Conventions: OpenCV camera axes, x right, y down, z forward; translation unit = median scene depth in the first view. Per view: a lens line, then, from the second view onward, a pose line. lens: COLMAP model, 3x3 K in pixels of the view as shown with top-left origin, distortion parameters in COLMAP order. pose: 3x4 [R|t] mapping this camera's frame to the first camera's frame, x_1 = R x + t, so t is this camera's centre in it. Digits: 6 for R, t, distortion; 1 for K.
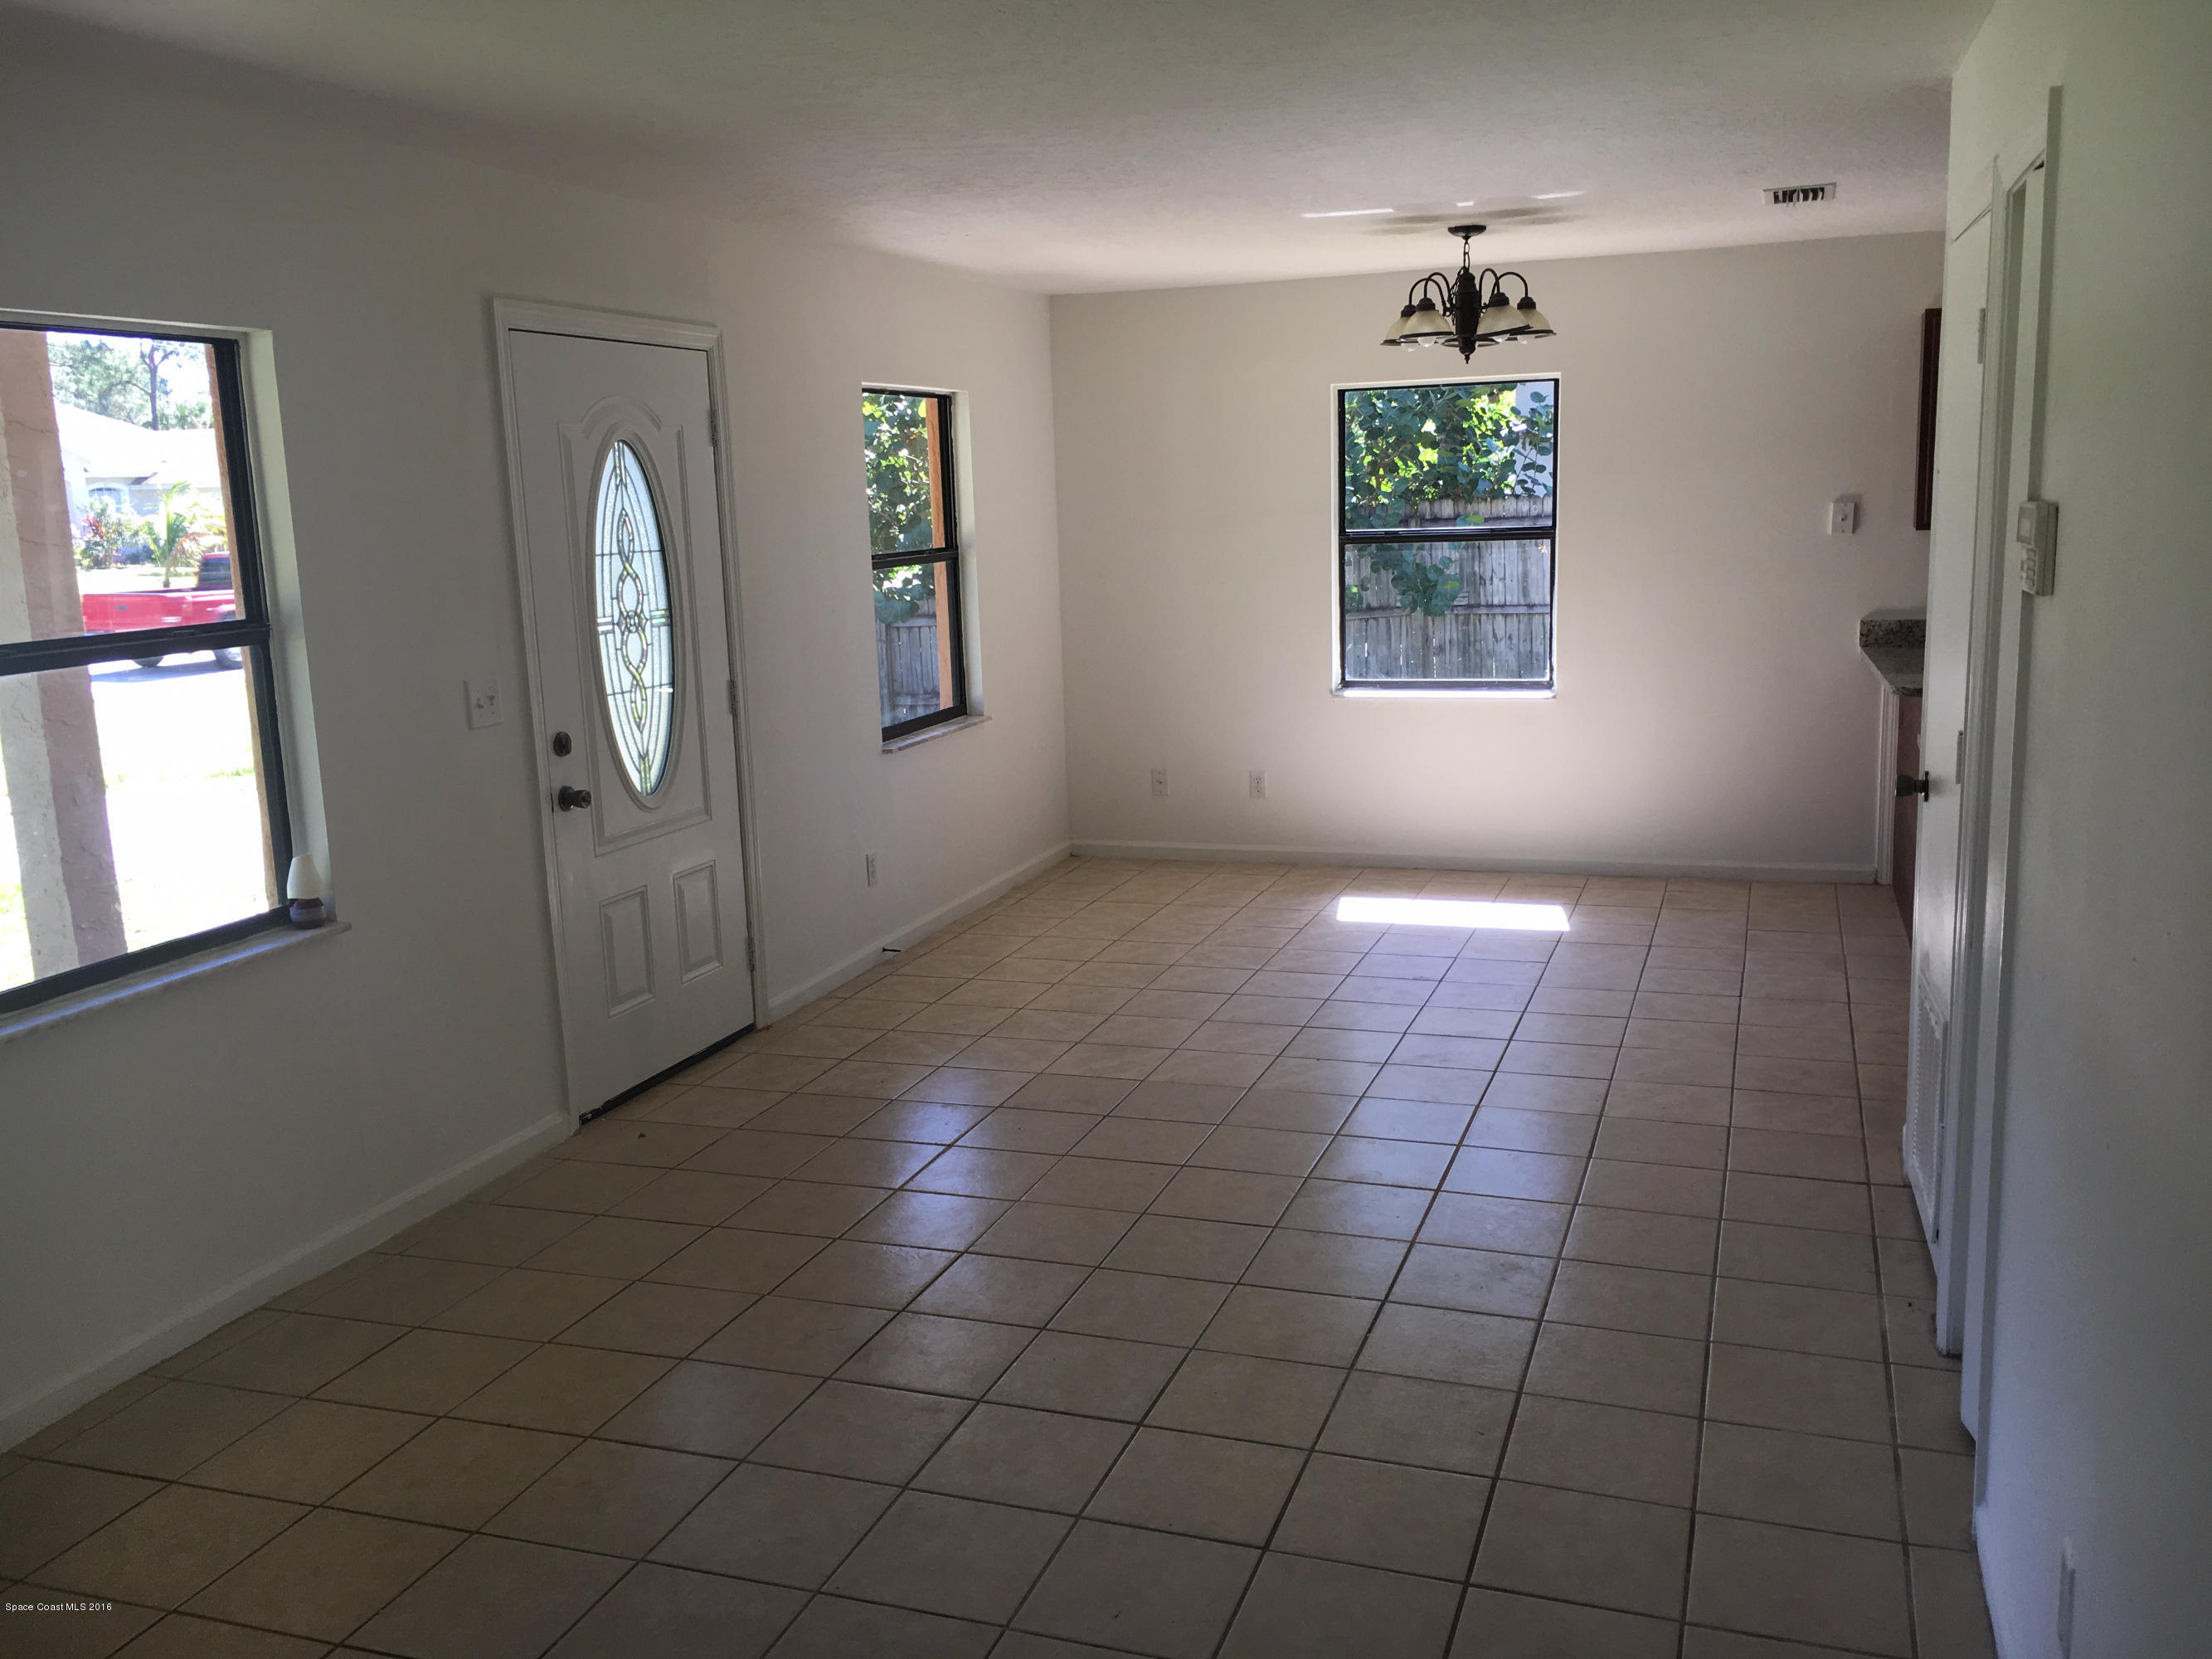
lens RADIAL K [[1893.3, 0, 1115.4], [0, 1893.3, 827.5], [0, 0, 1]] dist [0.079537, -0.108361]
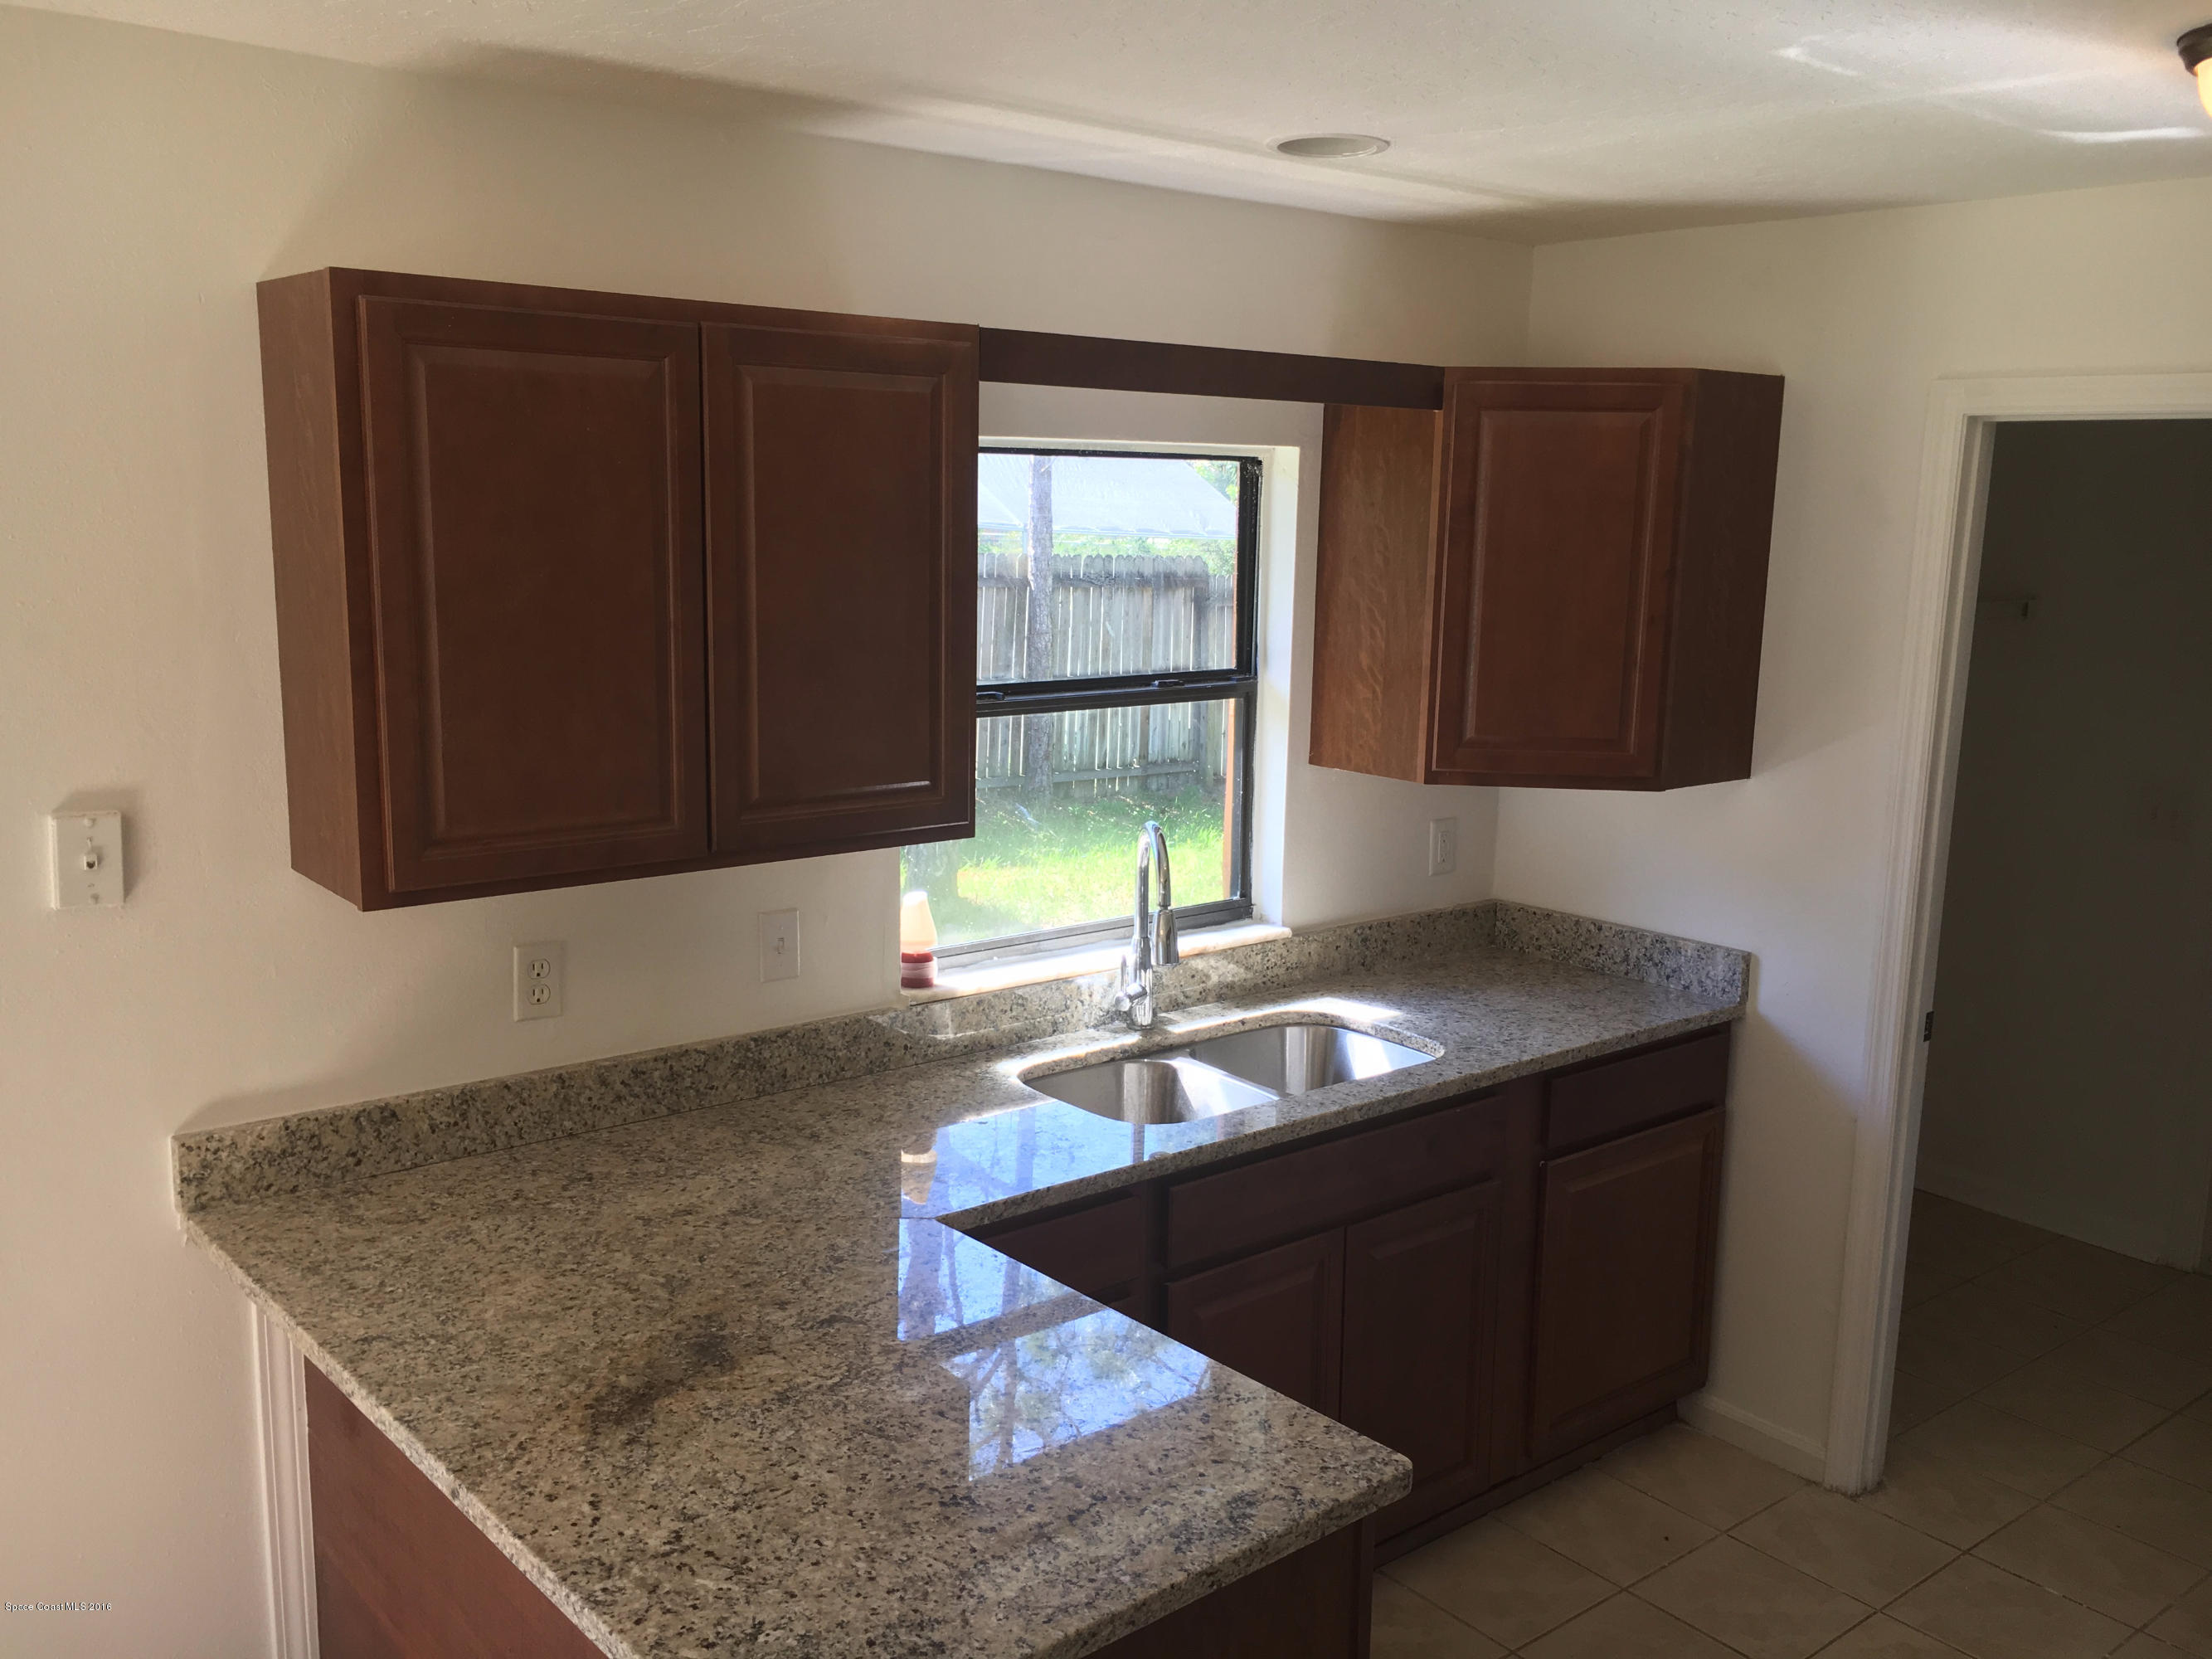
lens RADIAL K [[1895.1, 0, 1114.6], [0, 1895.1, 815.5], [0, 0, 1]] dist [0.048355, -0.012312]
pose [[0.522568, -0.097939, 0.846954, 0.181089], [0.112010, 0.992657, 0.045678, -0.156521], [-0.845208, 0.070998, 0.529700, 0.637132]]
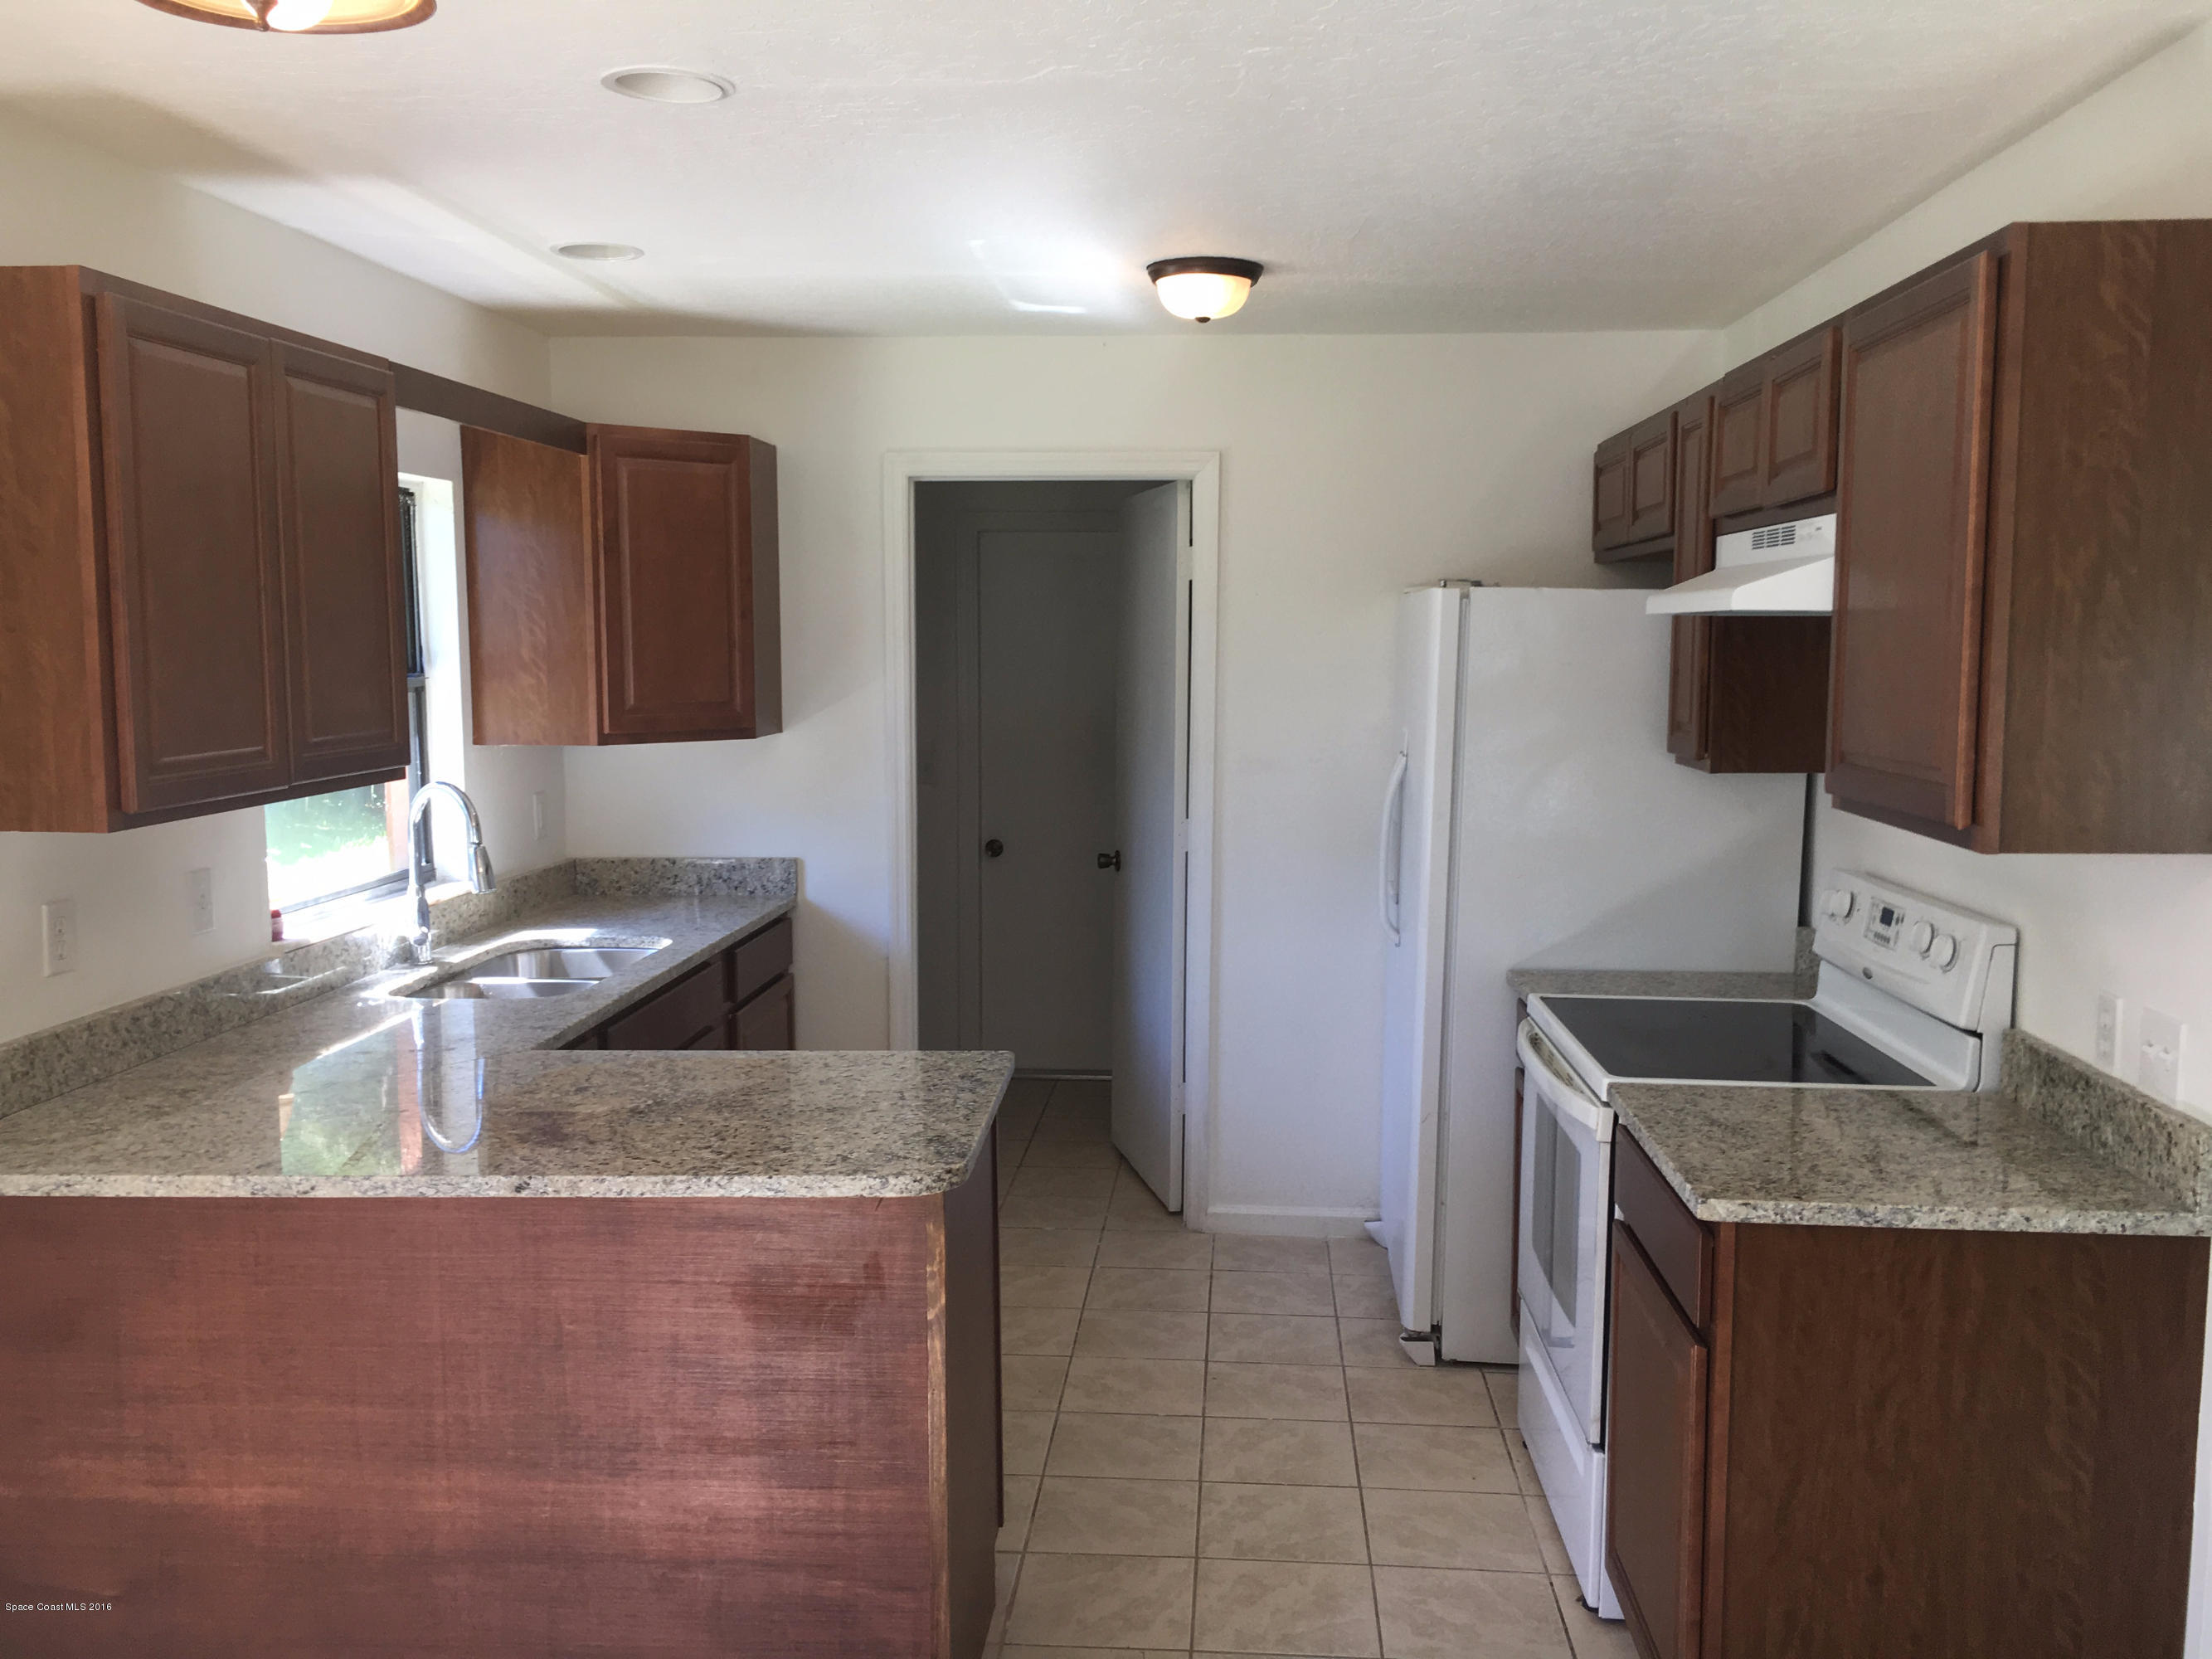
lens RADIAL K [[1893.3, 0, 1115.4], [0, 1893.3, 827.5], [0, 0, 1]] dist [0.079537, -0.108361]
pose [[-0.256998, -0.065998, 0.964156, -0.006436], [0.180507, 0.976830, 0.114981, -0.148634], [-0.949405, 0.203586, -0.239130, 0.815132]]
